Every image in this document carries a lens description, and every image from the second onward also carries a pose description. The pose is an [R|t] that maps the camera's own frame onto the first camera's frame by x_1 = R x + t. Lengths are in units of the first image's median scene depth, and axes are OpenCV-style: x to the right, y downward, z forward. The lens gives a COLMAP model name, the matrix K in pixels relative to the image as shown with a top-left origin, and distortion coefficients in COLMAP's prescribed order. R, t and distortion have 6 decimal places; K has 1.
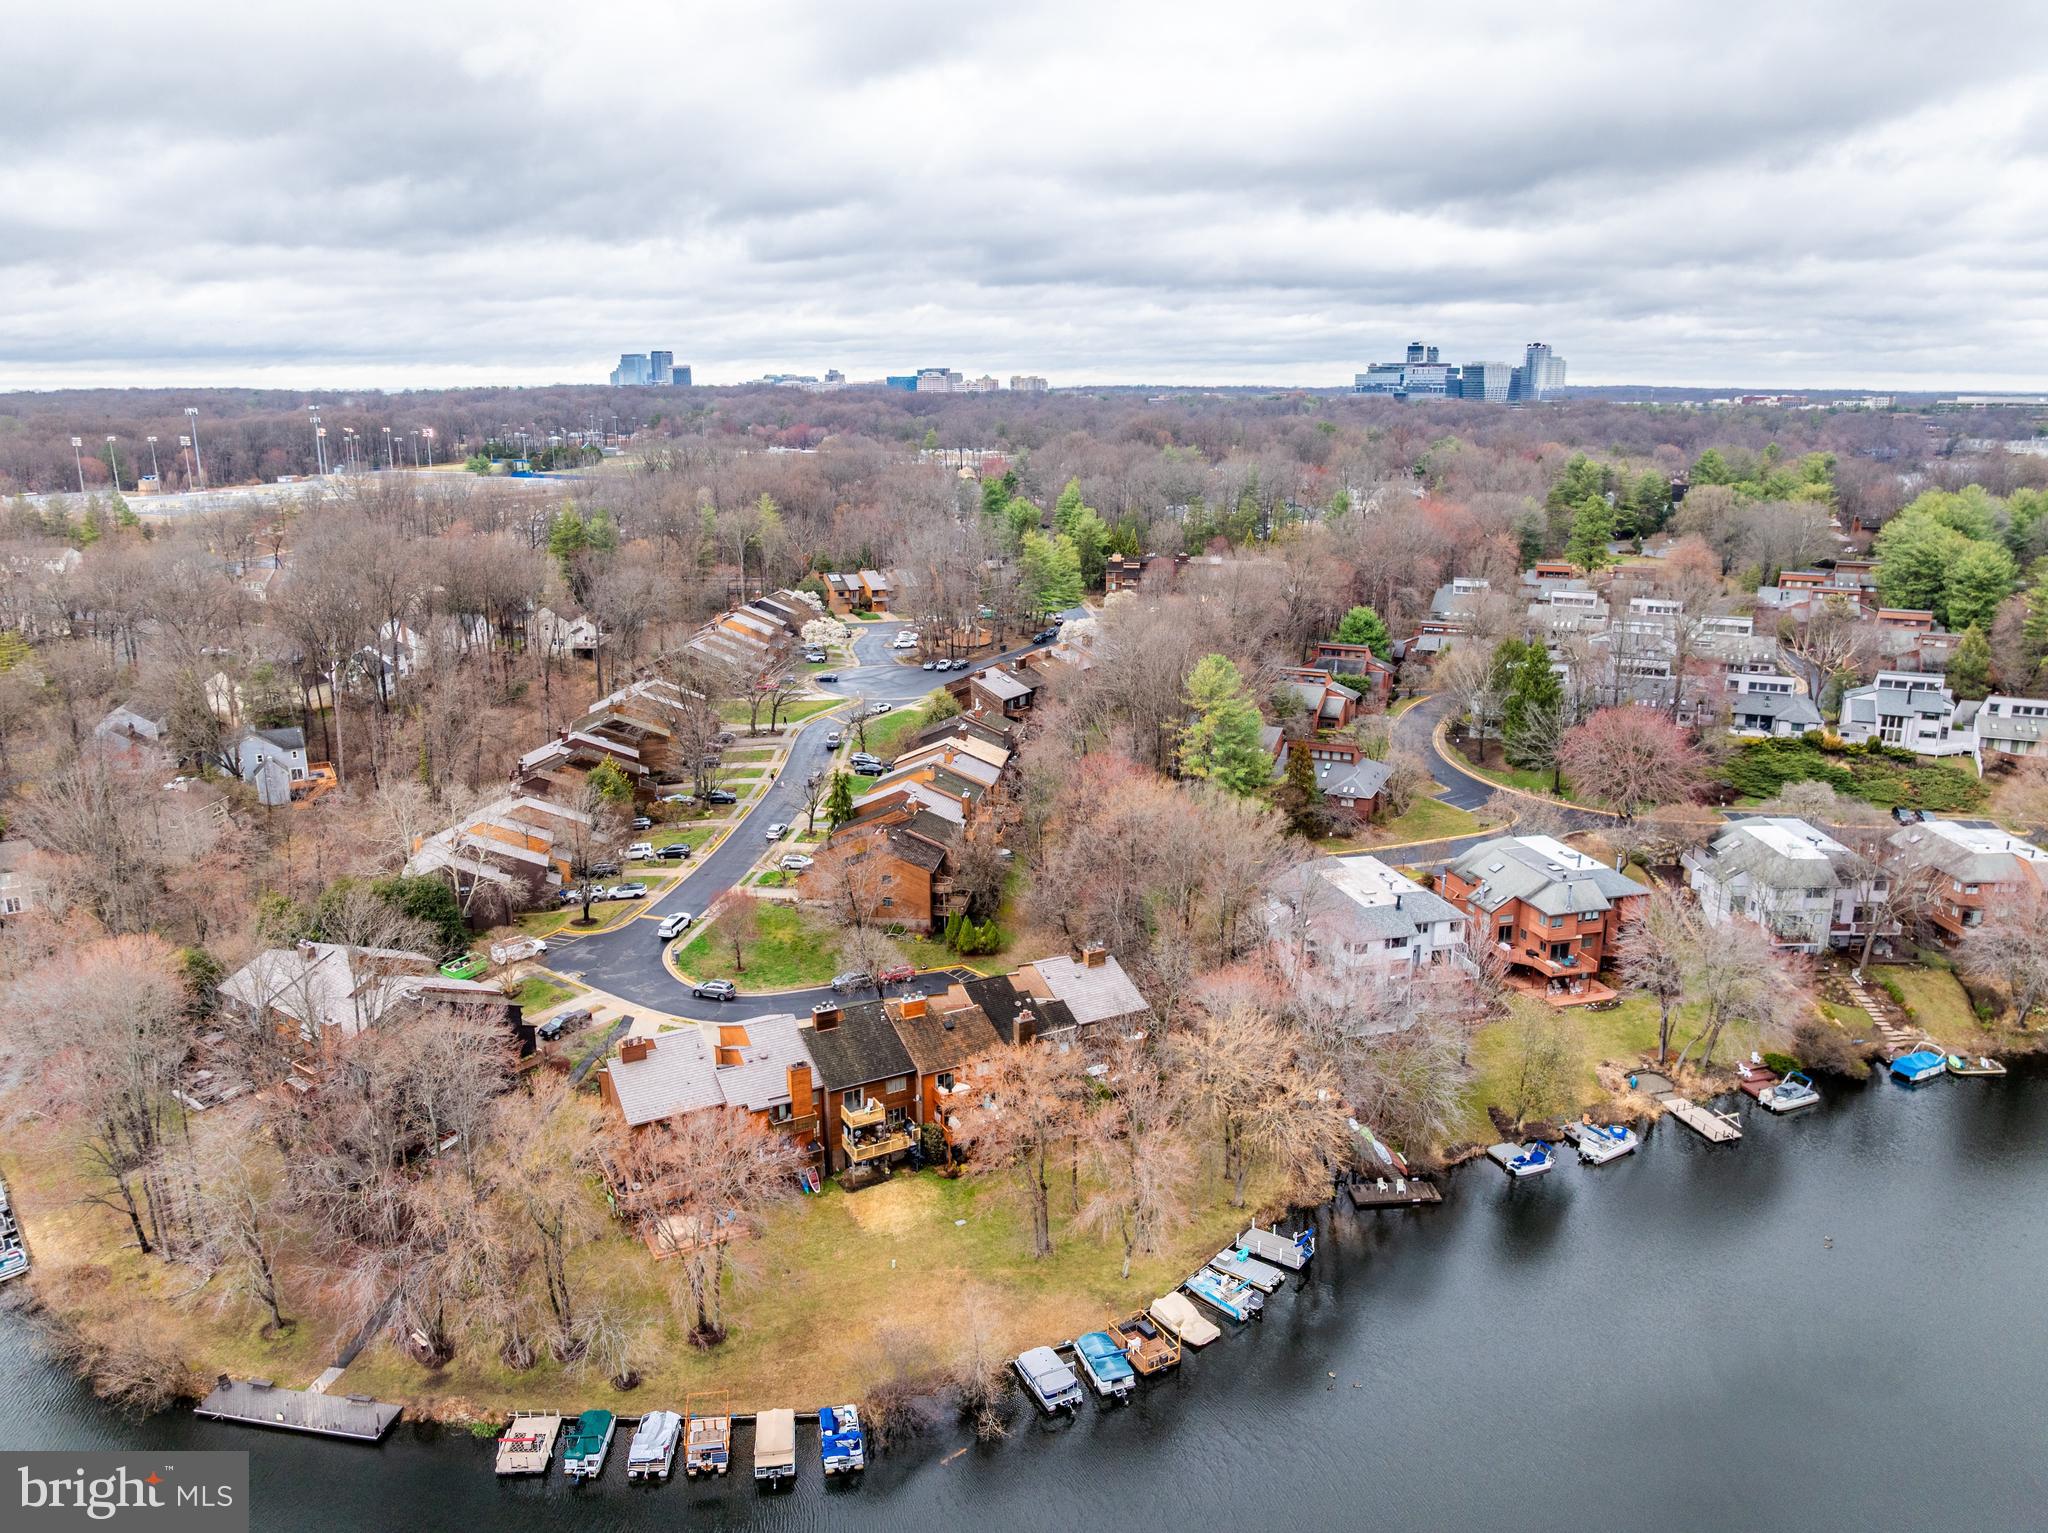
lens RADIAL K [[1444.9, 0, 1024.0], [0, 1444.9, 766.5], [0, 0, 1]] dist [-0.040806, 0.000447]
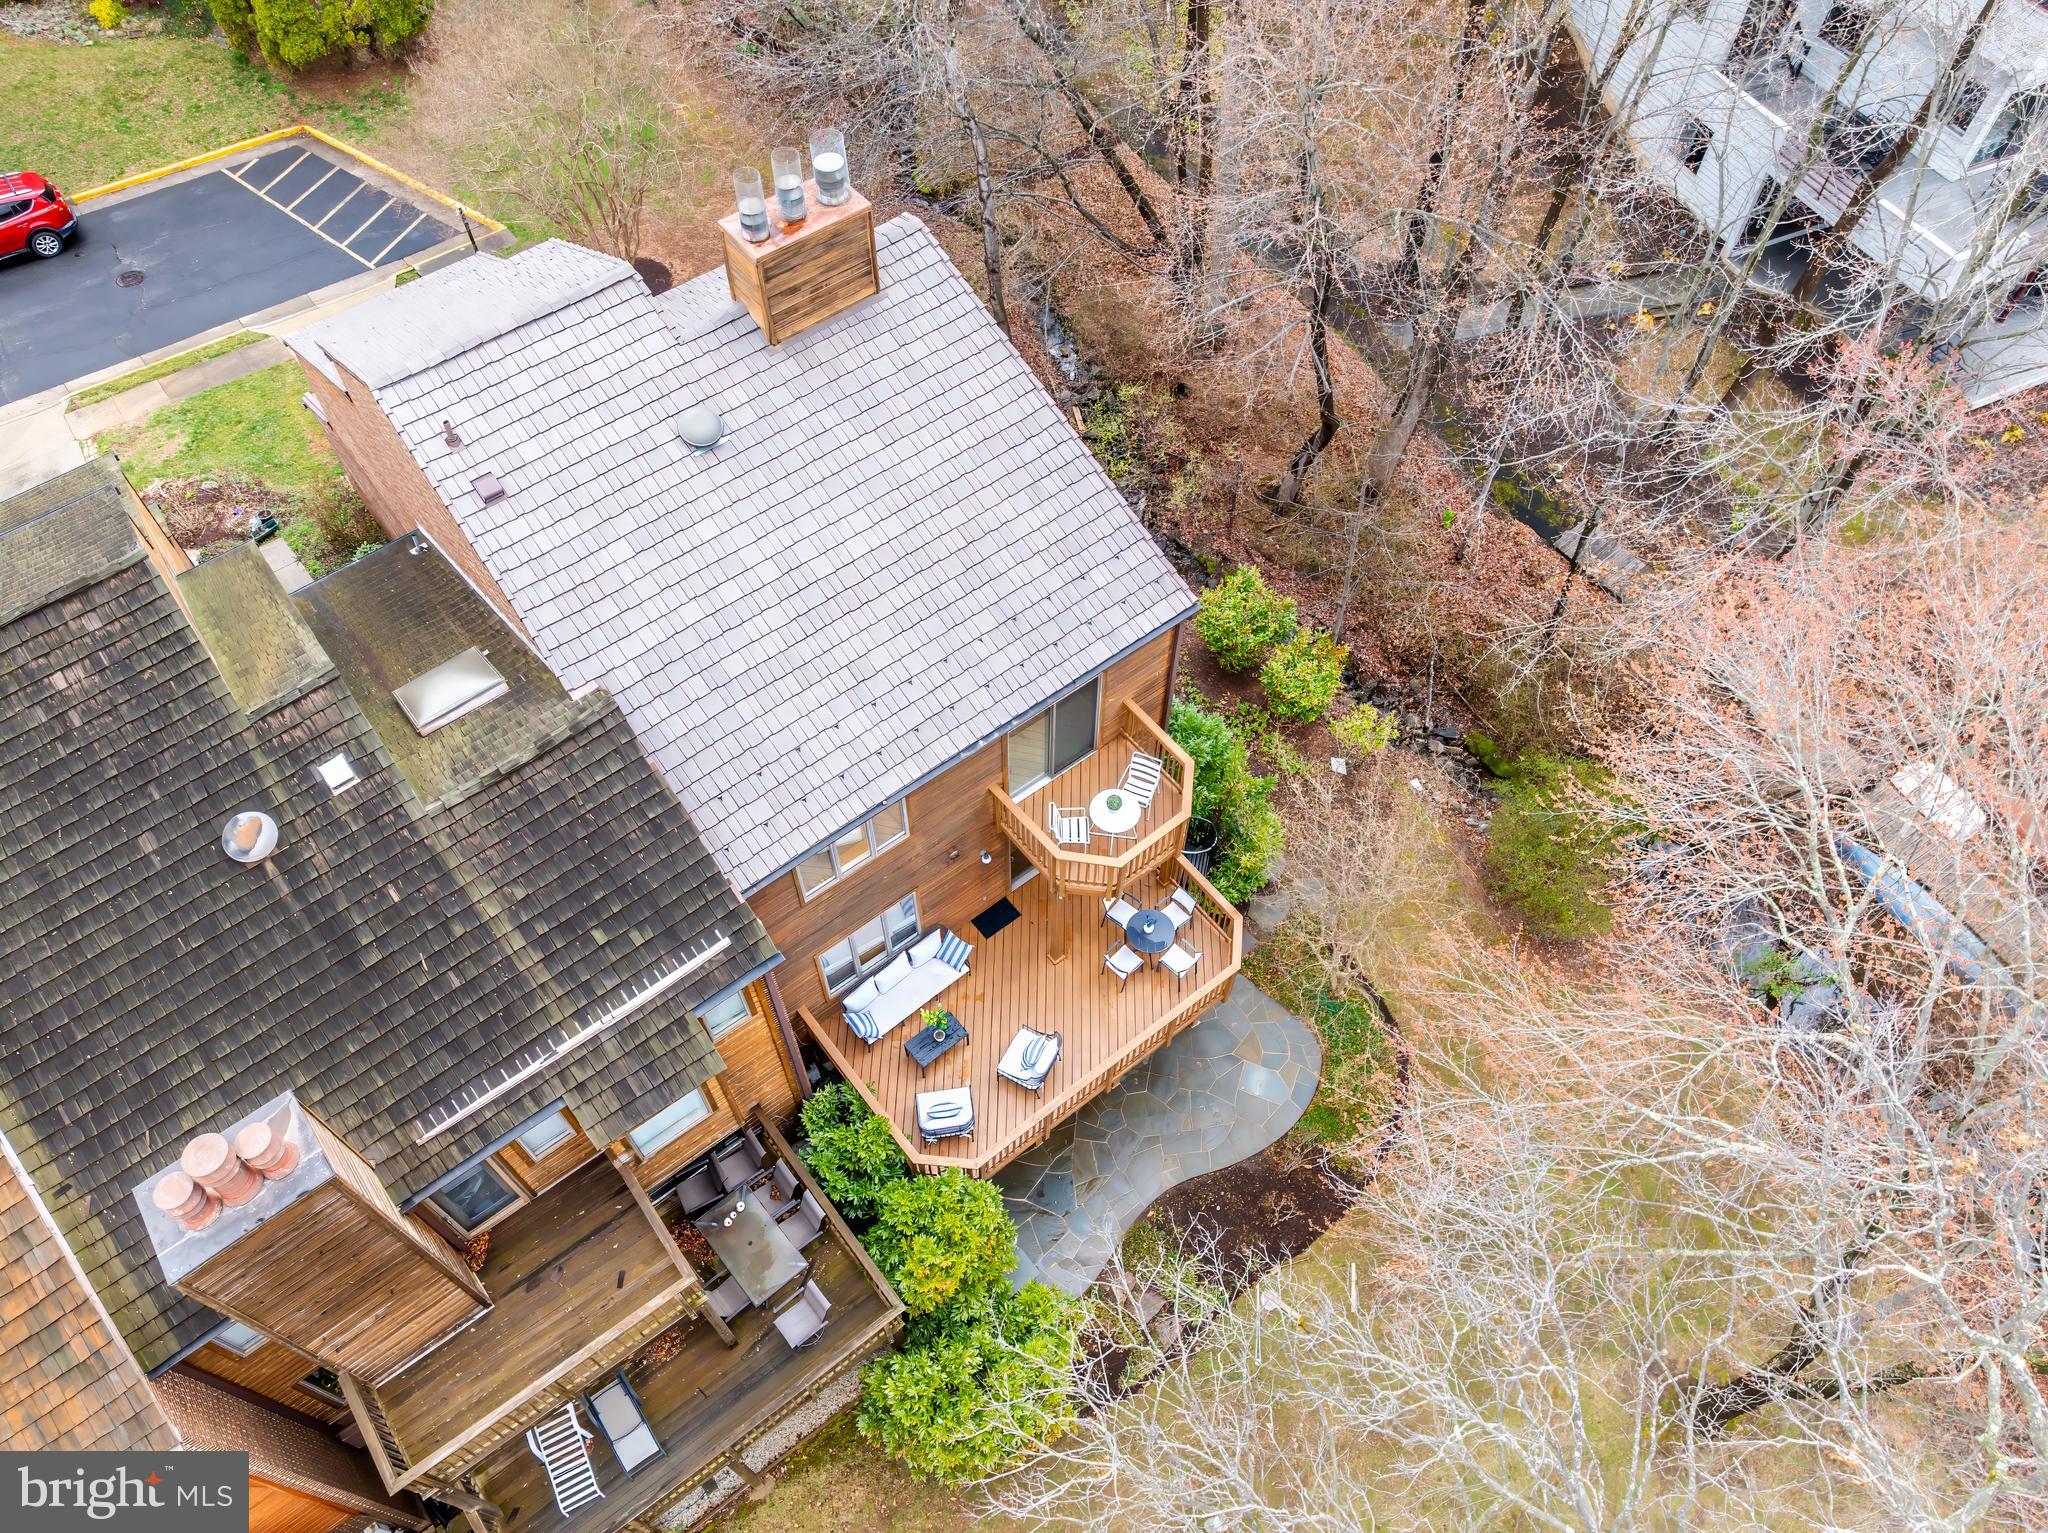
lens RADIAL K [[1444.0, 0, 1027.8], [0, 1444.0, 771.4], [0, 0, 1]] dist [-0.056365, 0.029525]
pose [[0.985931, -0.138337, 0.093821, 0.044133], [0.041422, 0.745990, 0.664667, 0.063267], [-0.161938, -0.651430, 0.741225, 0.729714]]
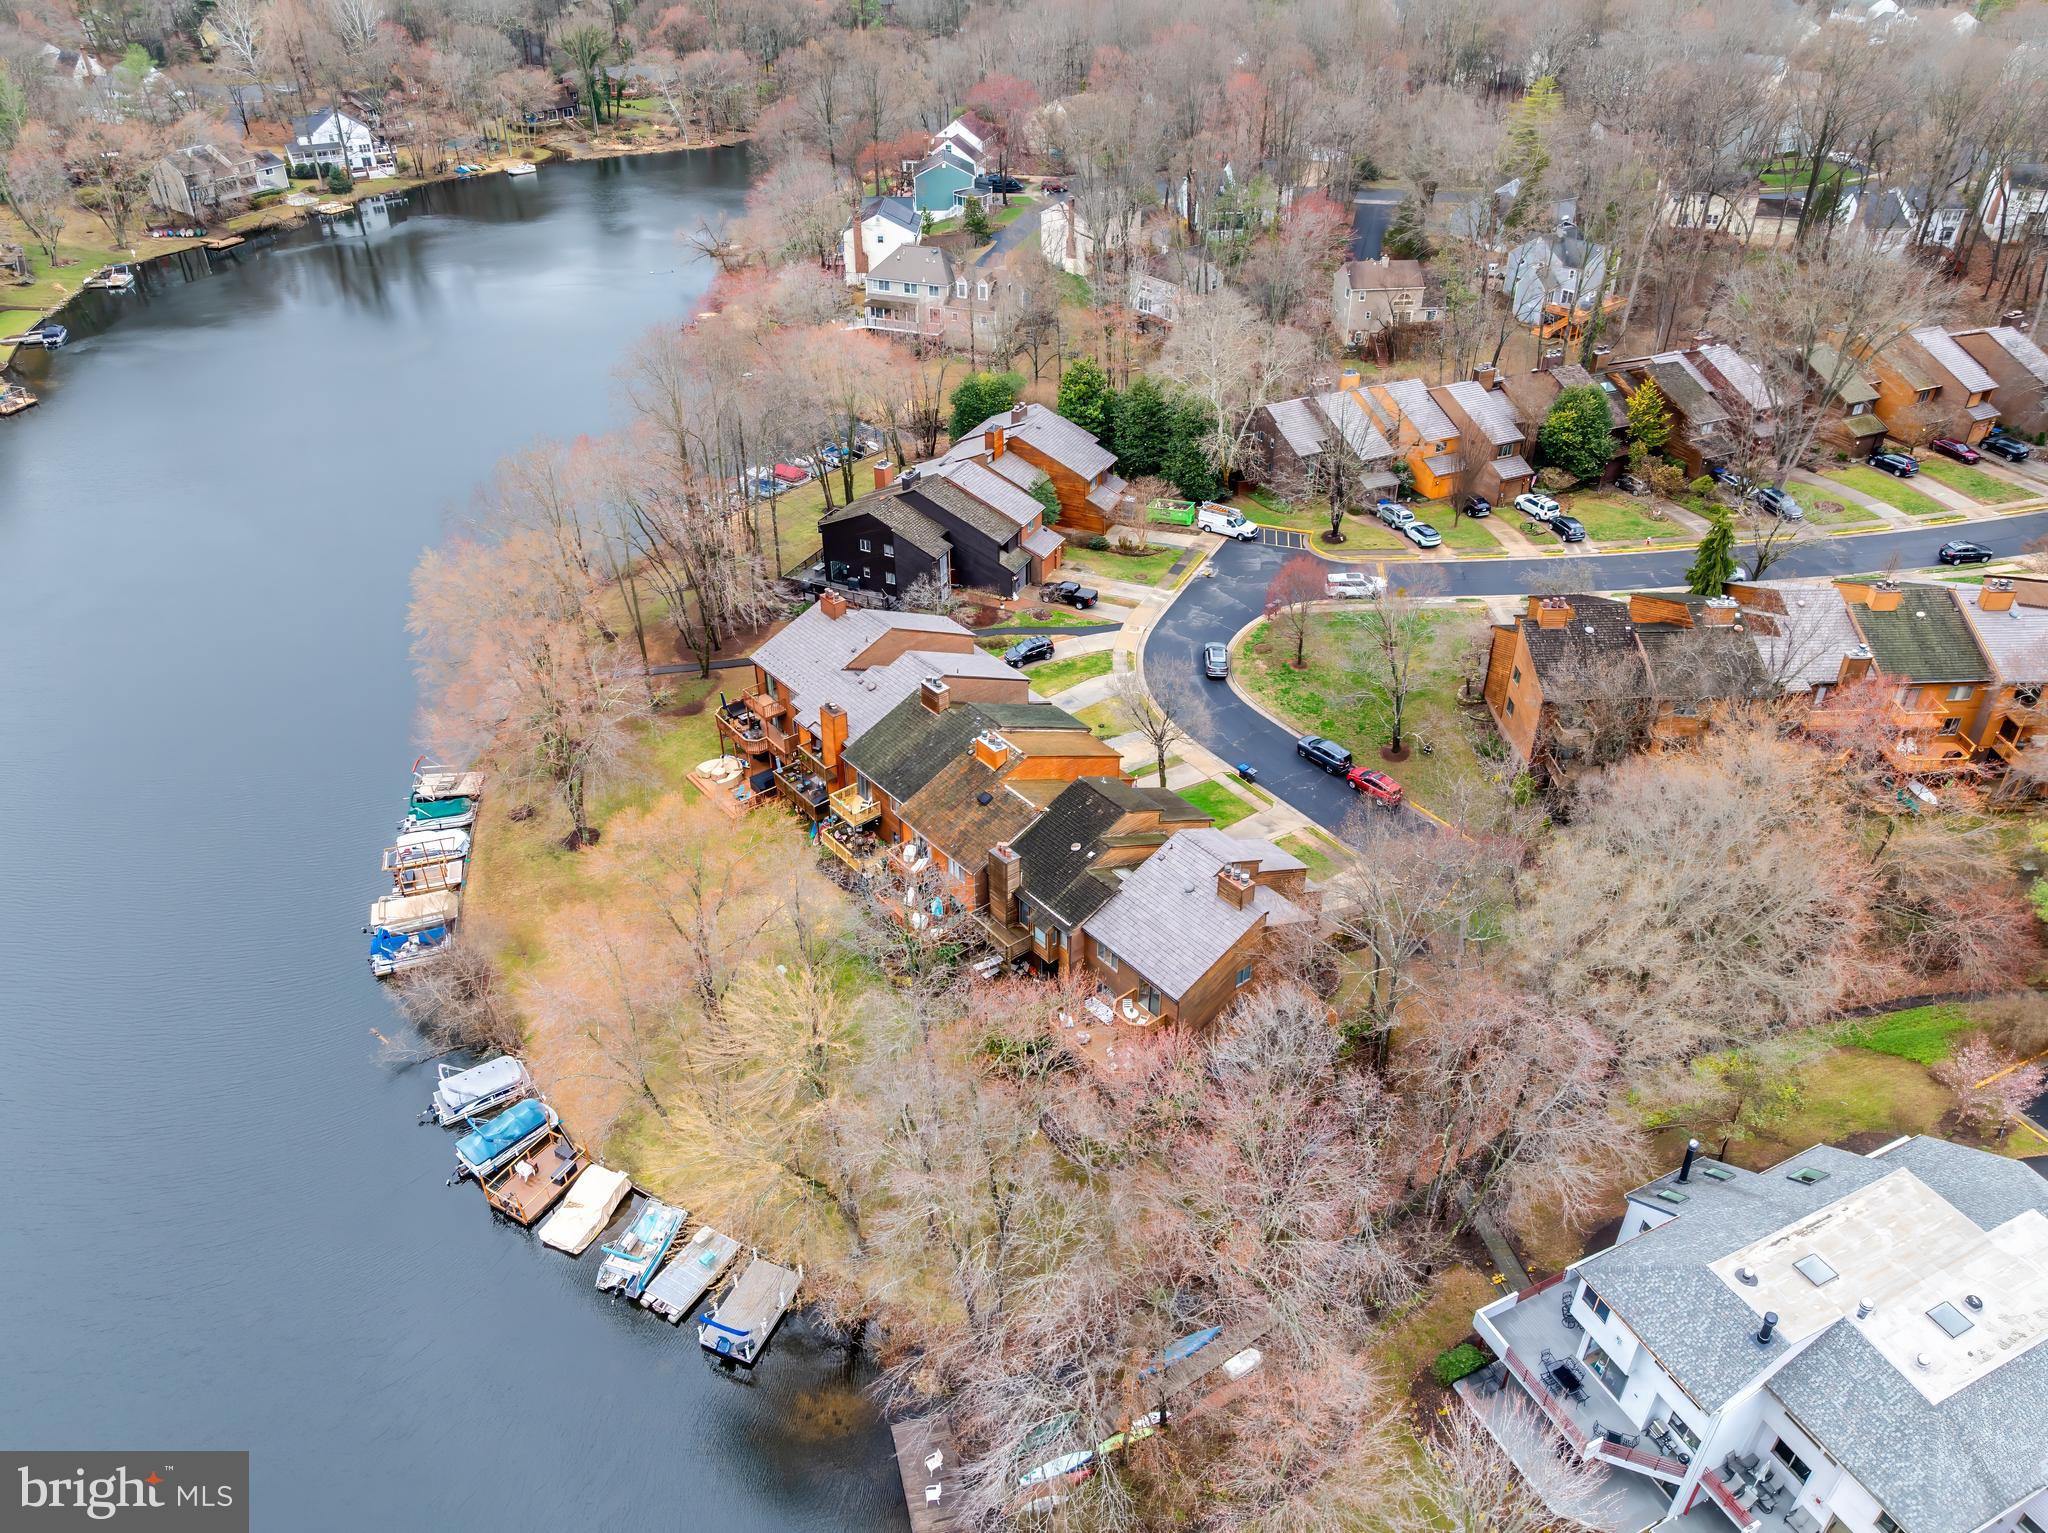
lens RADIAL K [[1444.9, 0, 1024.0], [0, 1444.9, 766.5], [0, 0, 1]] dist [-0.040806, 0.000447]
pose [[0.176484, 0.547977, -0.817664, 0.418306], [-0.243498, 0.829189, 0.503144, -0.158369], [0.953710, 0.110302, 0.279770, 0.639363]]
